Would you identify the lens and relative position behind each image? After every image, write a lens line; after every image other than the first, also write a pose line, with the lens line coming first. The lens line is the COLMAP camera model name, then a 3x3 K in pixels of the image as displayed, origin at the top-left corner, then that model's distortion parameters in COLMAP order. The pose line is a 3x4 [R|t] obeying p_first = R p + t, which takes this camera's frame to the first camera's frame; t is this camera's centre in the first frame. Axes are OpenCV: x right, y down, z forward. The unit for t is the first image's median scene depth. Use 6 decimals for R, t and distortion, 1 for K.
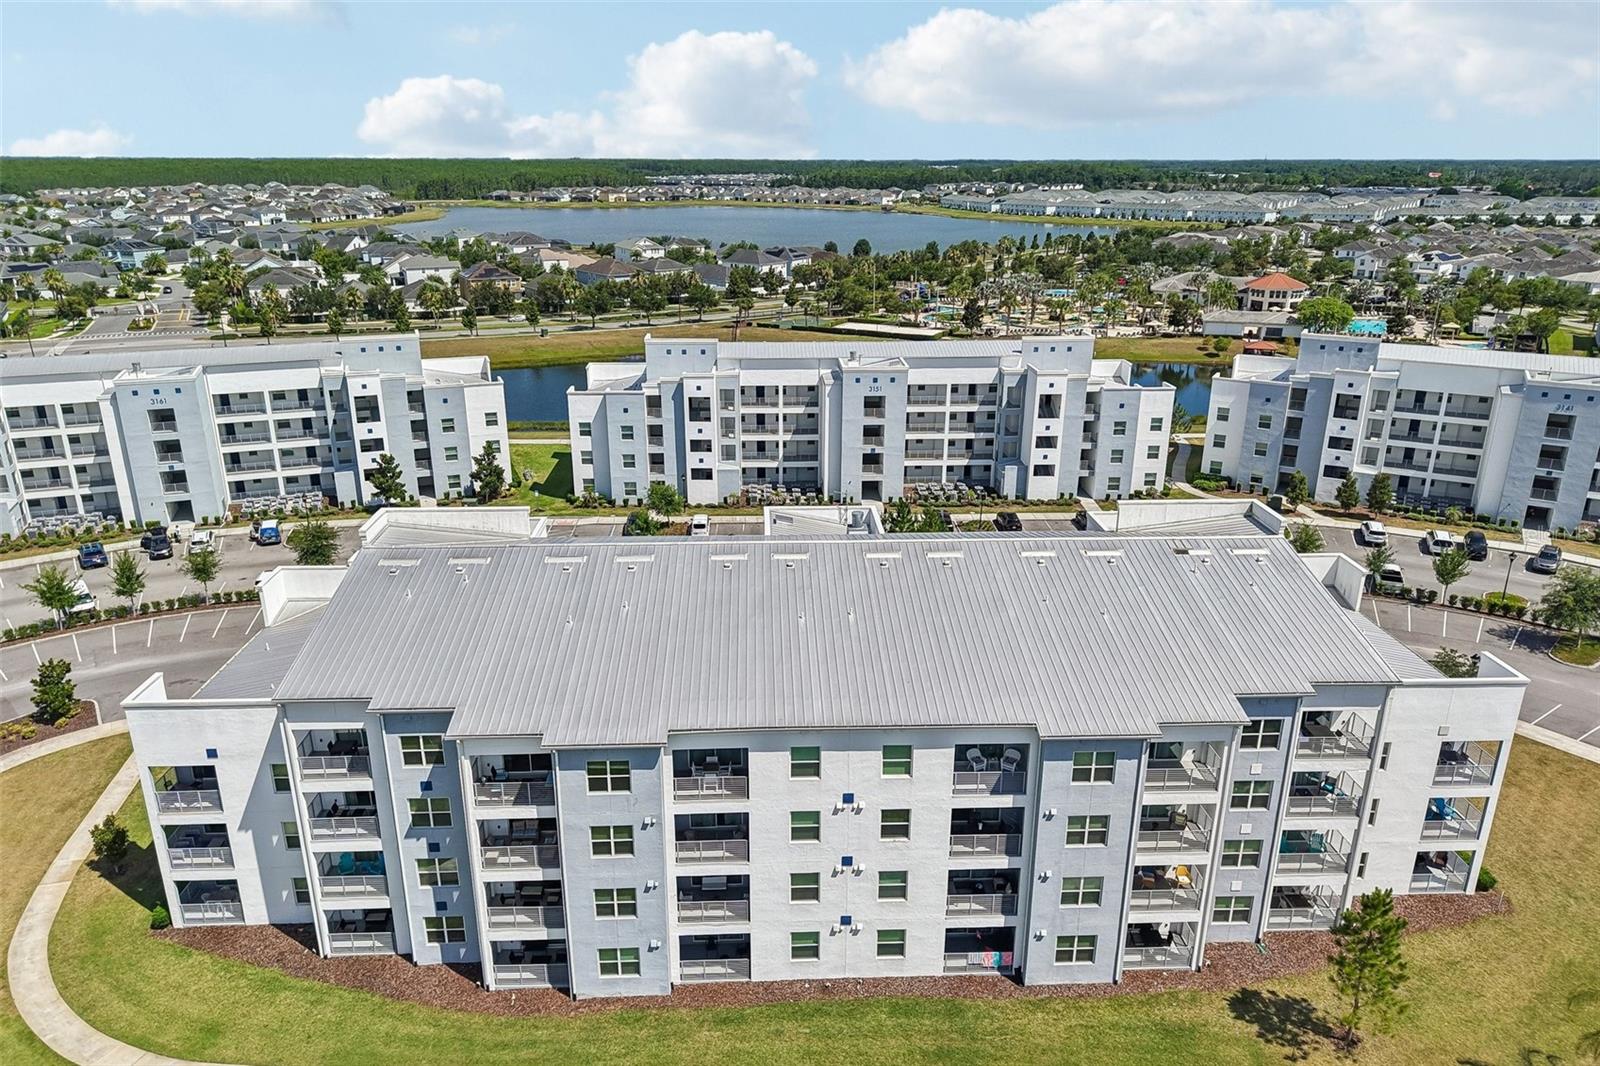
lens RADIAL K [[1074.6, 0, 804.2], [0, 1074.6, 527.5], [0, 0, 1]] dist [0.007720, -0.002173]
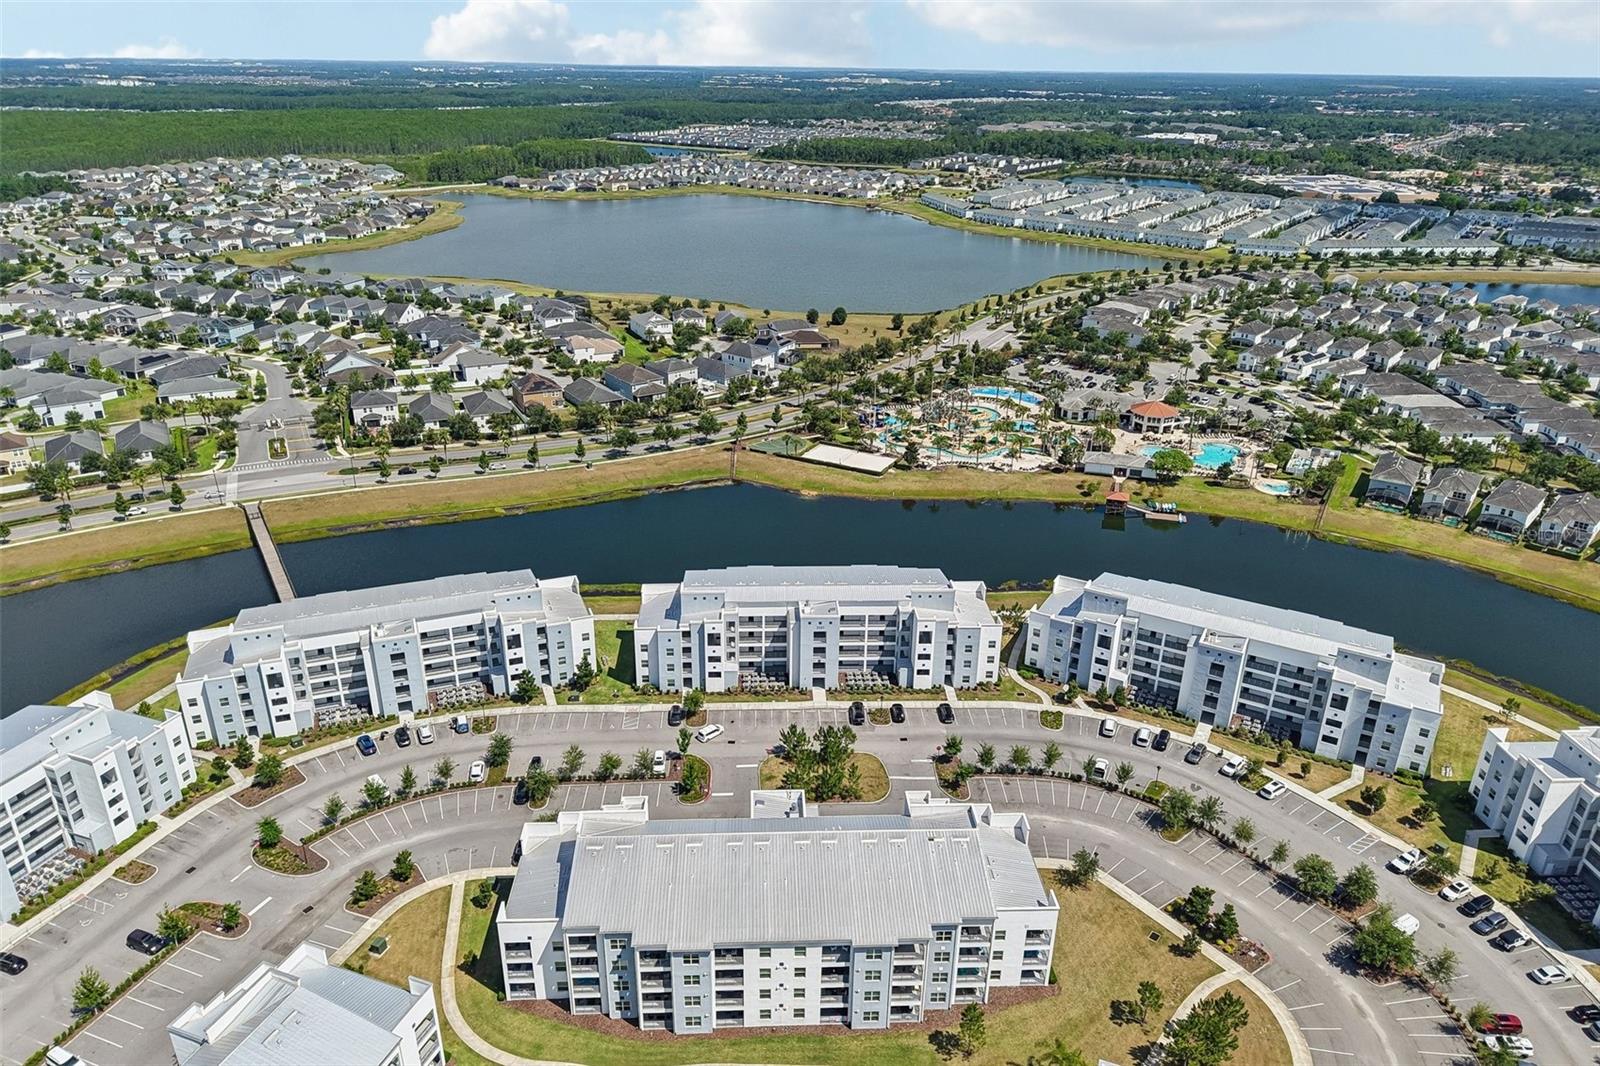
lens RADIAL K [[1057.9, 0, 809.4], [0, 1057.9, 531.9], [0, 0, 1]] dist [0.033653, -0.041541]
pose [[0.999844, 0.010805, 0.013995, 0.057379], [-0.011973, 0.996197, 0.086302, -0.969716], [-0.013010, -0.086456, 0.996171, -1.417042]]
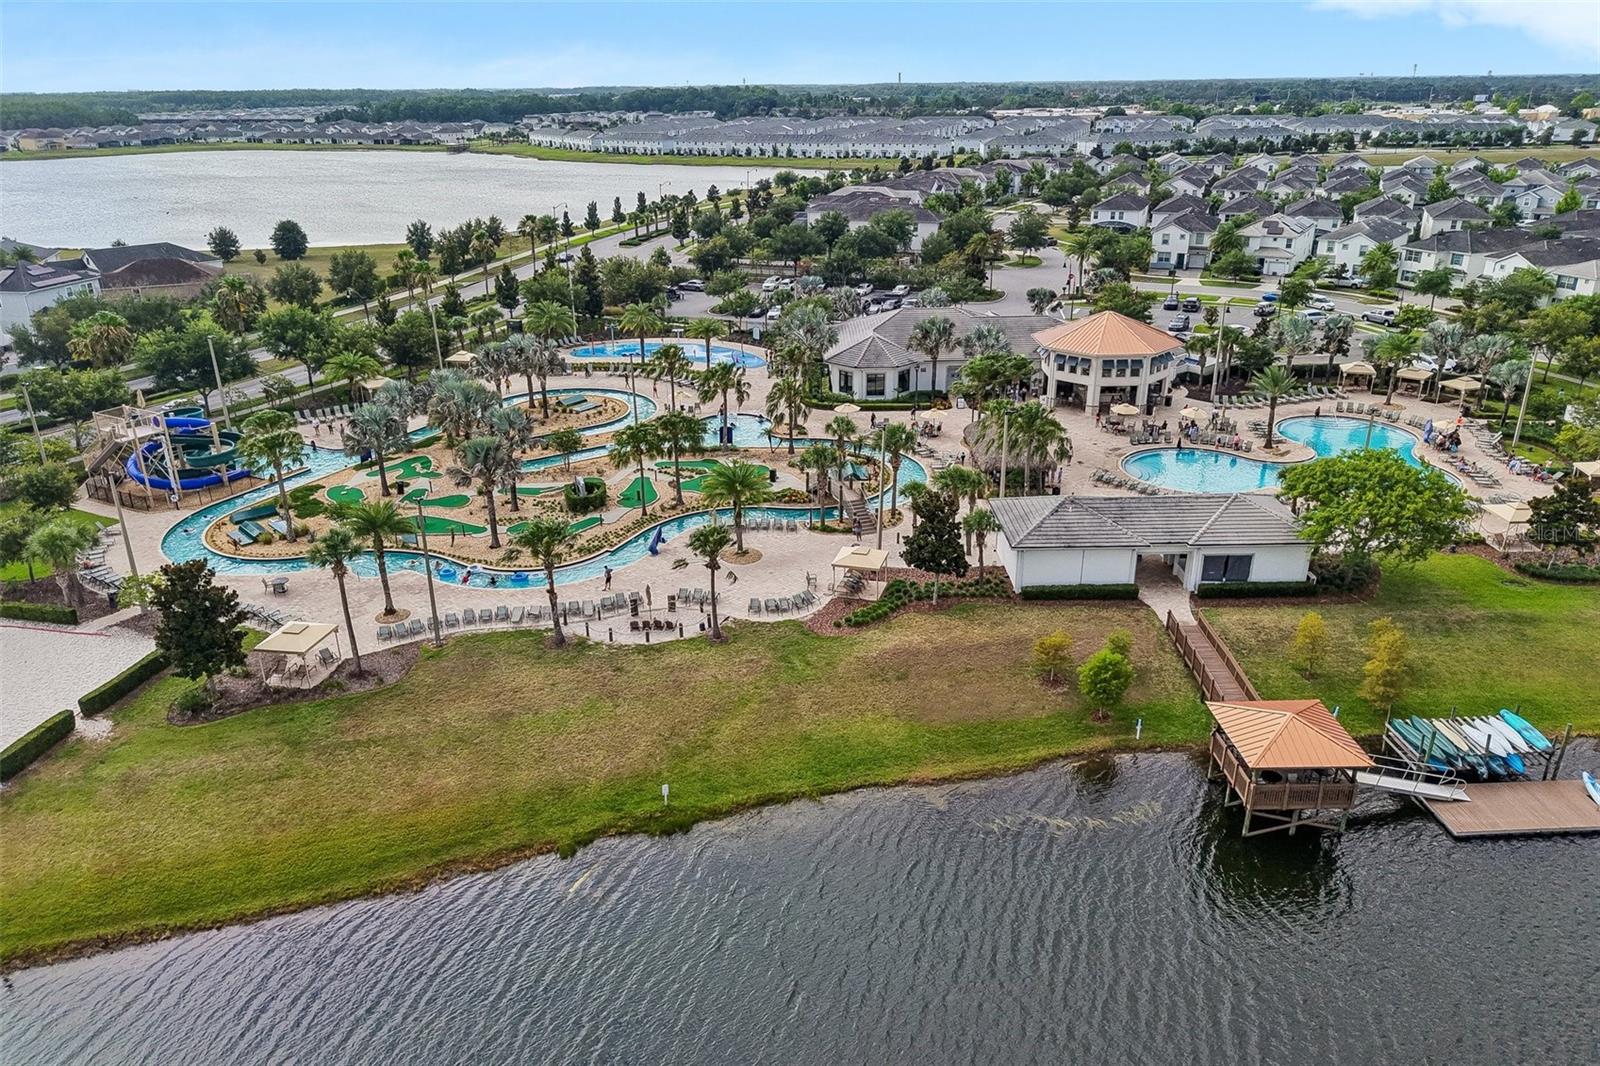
lens RADIAL K [[1096.7, 0, 806.6], [0, 1096.7, 533.1], [0, 0, 1]] dist [0.039391, -0.055663]
pose [[0.952402, -0.122603, 0.279104, 1.026207], [0.107233, 0.991784, 0.069746, -1.010385], [-0.285362, -0.036497, 0.957725, 3.233722]]
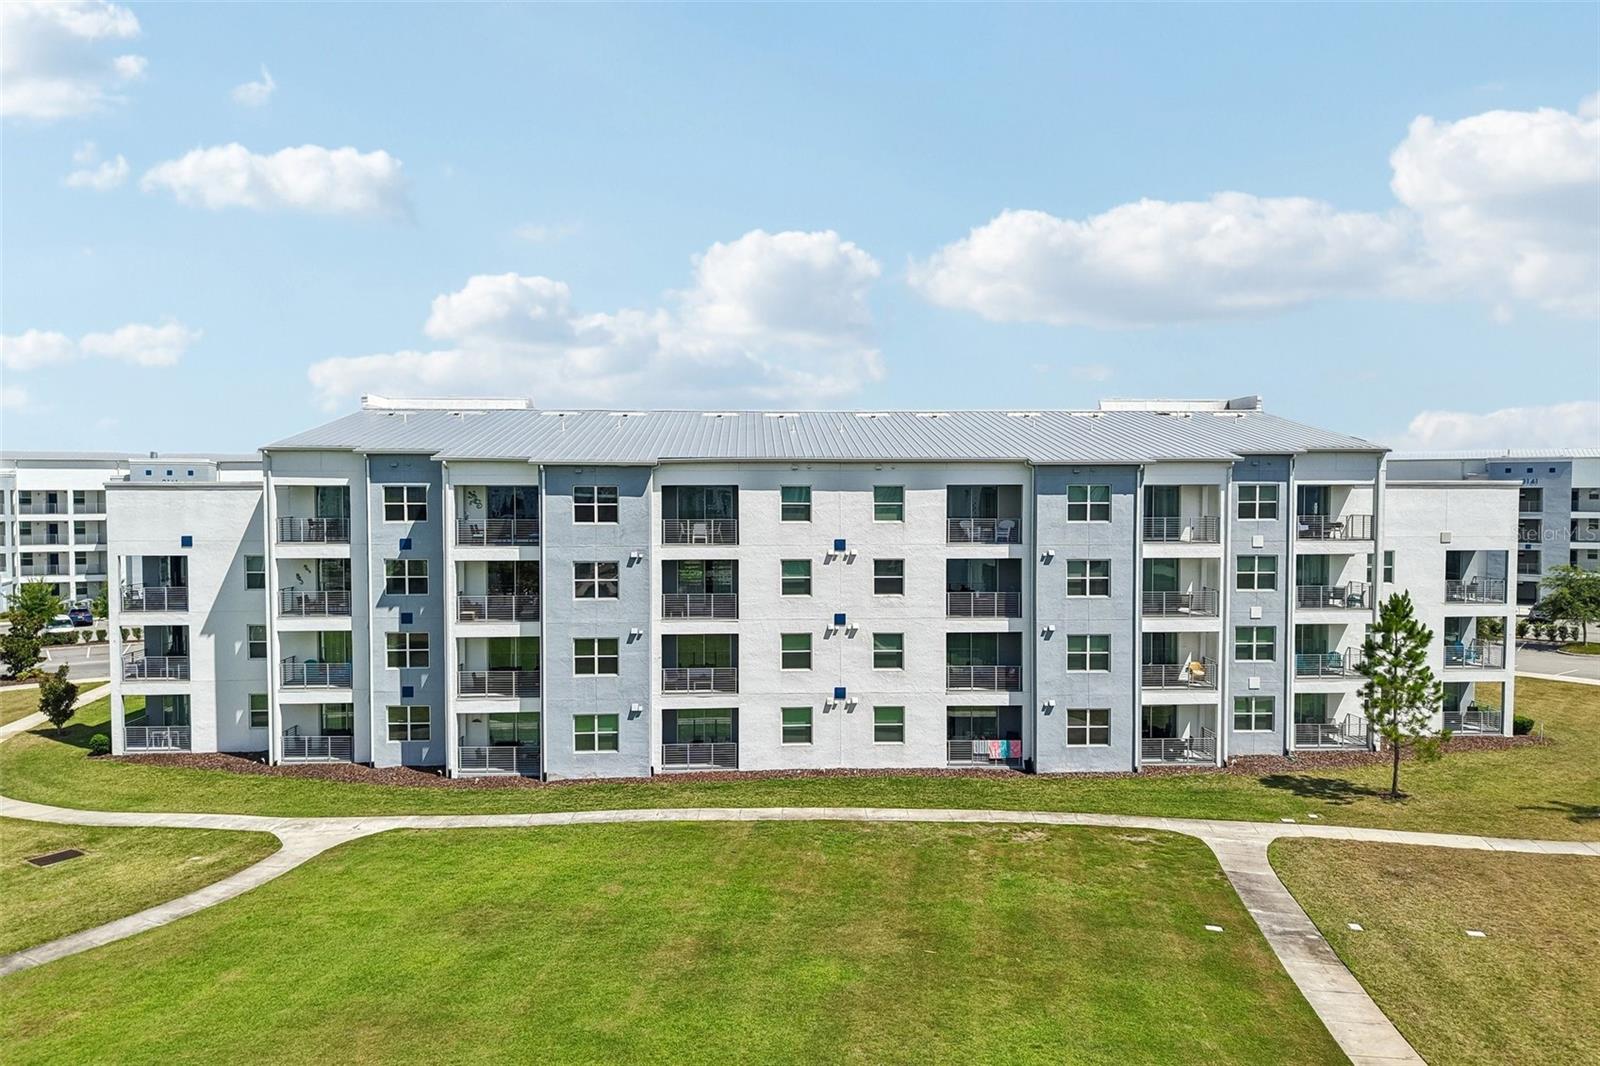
lens RADIAL K [[1060.3, 0, 804.6], [0, 1060.3, 530.8], [0, 0, 1]] dist [0.057987, -0.085425]
pose [[0.999961, -0.005911, 0.006492, 0.002405], [0.007548, 0.956495, -0.291651, 0.490843], [-0.004485, 0.291689, 0.956503, 0.070688]]
